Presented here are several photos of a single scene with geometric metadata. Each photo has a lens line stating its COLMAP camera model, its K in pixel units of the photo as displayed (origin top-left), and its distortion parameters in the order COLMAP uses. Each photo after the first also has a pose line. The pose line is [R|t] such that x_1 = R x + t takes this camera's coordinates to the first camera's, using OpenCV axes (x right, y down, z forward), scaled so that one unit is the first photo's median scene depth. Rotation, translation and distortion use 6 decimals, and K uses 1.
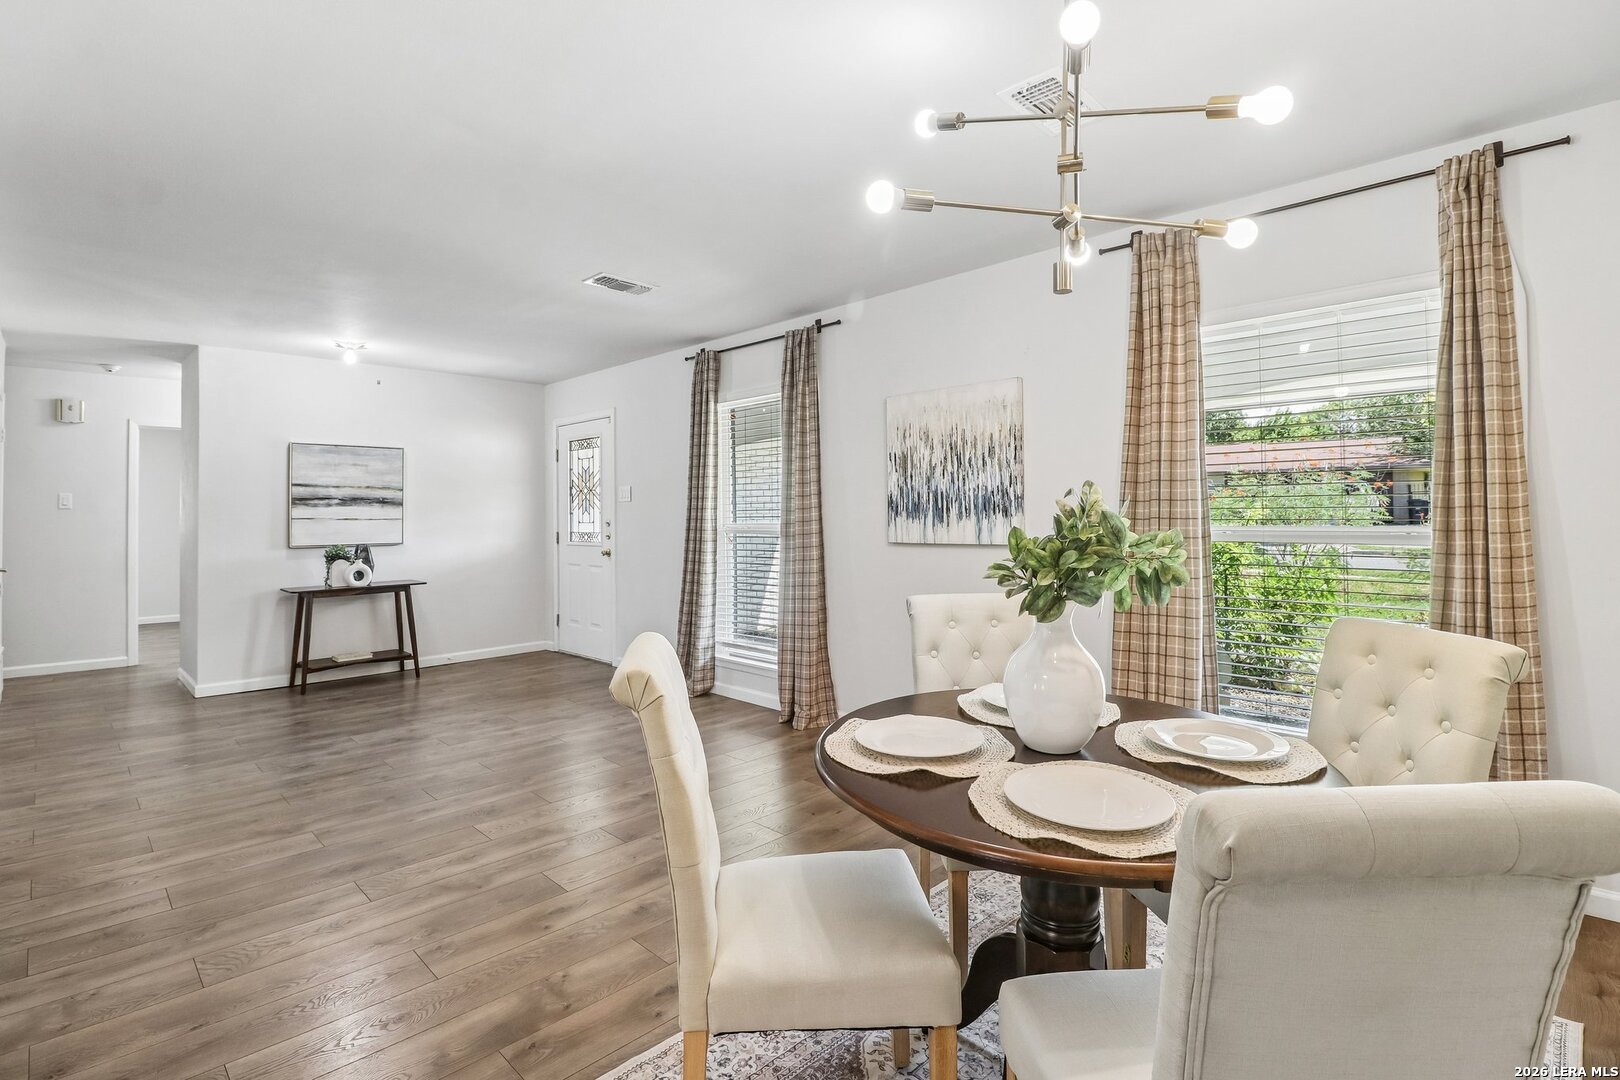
lens RADIAL K [[776.0, 0, 793.6], [0, 776.0, 483.9], [0, 0, 1]] dist [-0.004164, -0.000884]
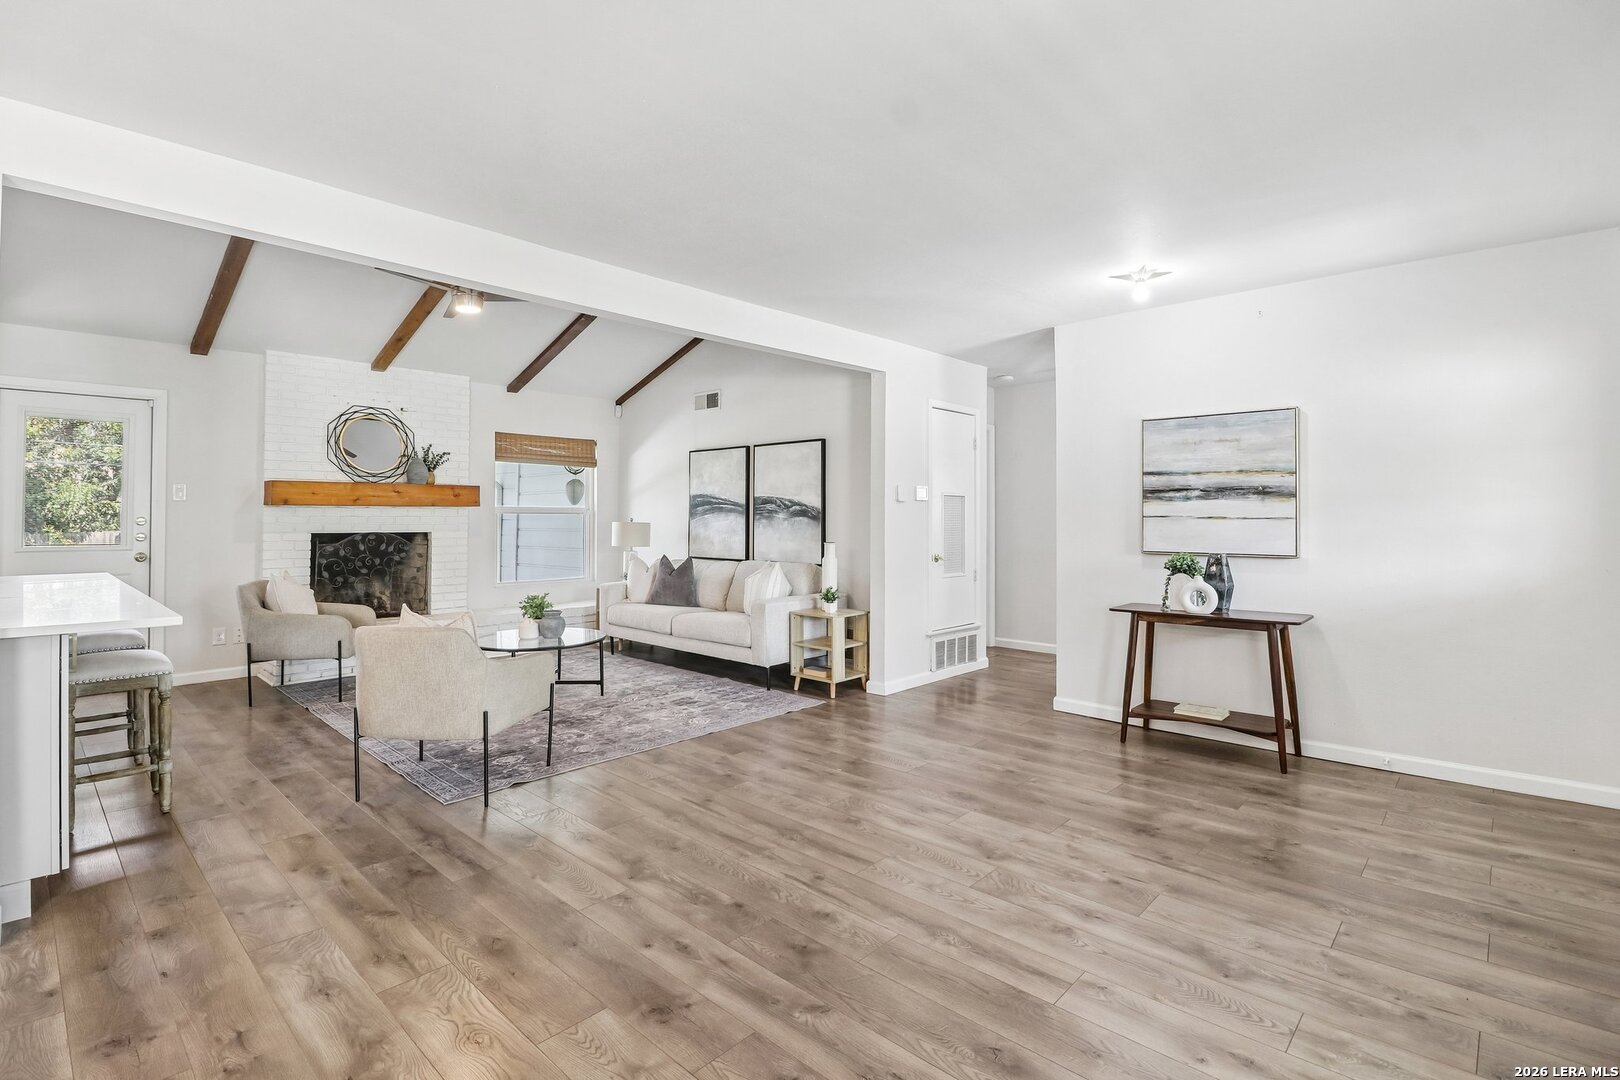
lens RADIAL K [[762.2, 0, 801.0], [0, 762.2, 516.6], [0, 0, 1]] dist [-0.019619, -0.000961]
pose [[0.043846, 0.008394, -0.999003, 0.138410], [0.039760, 0.999158, 0.010140, 0.029936], [0.998247, -0.040165, 0.043476, 0.789804]]
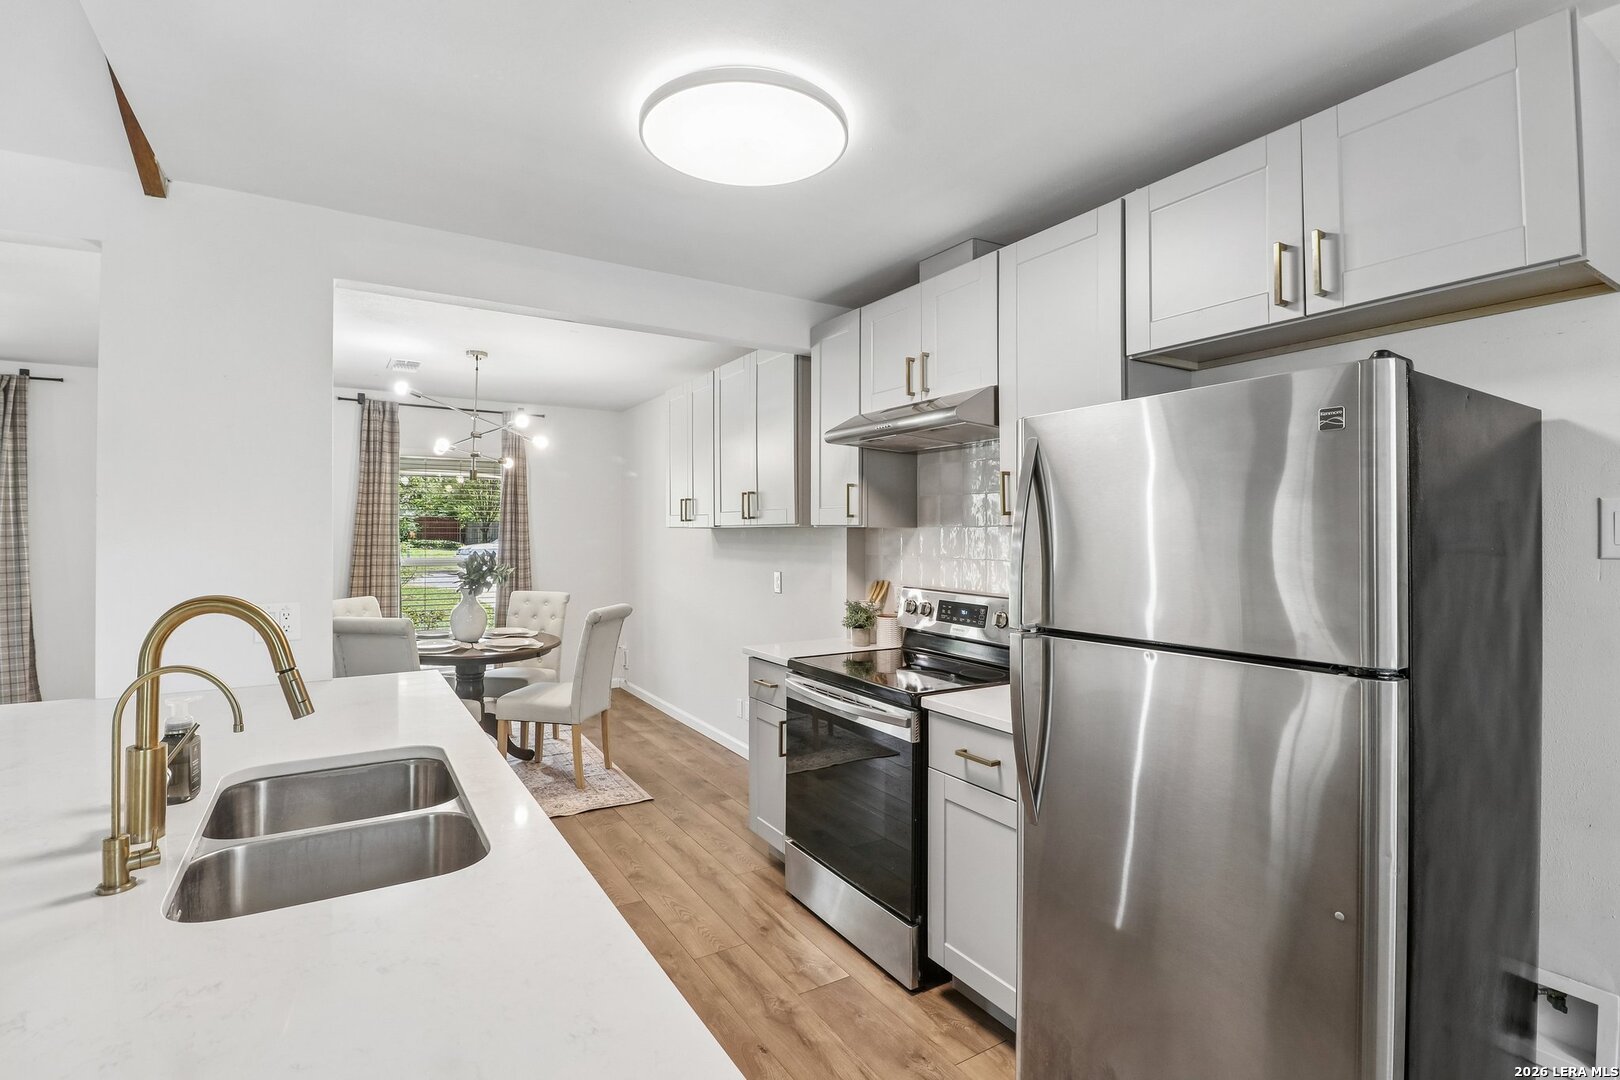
lens RADIAL K [[753.7, 0, 807.5], [0, 753.7, 532.1], [0, 0, 1]] dist [-0.021126, -0.000433]
pose [[0.212716, 0.008831, 0.977074, -0.740196], [-0.046444, 0.998920, 0.001083, -0.042672], [-0.976010, -0.045610, 0.212896, -0.272229]]
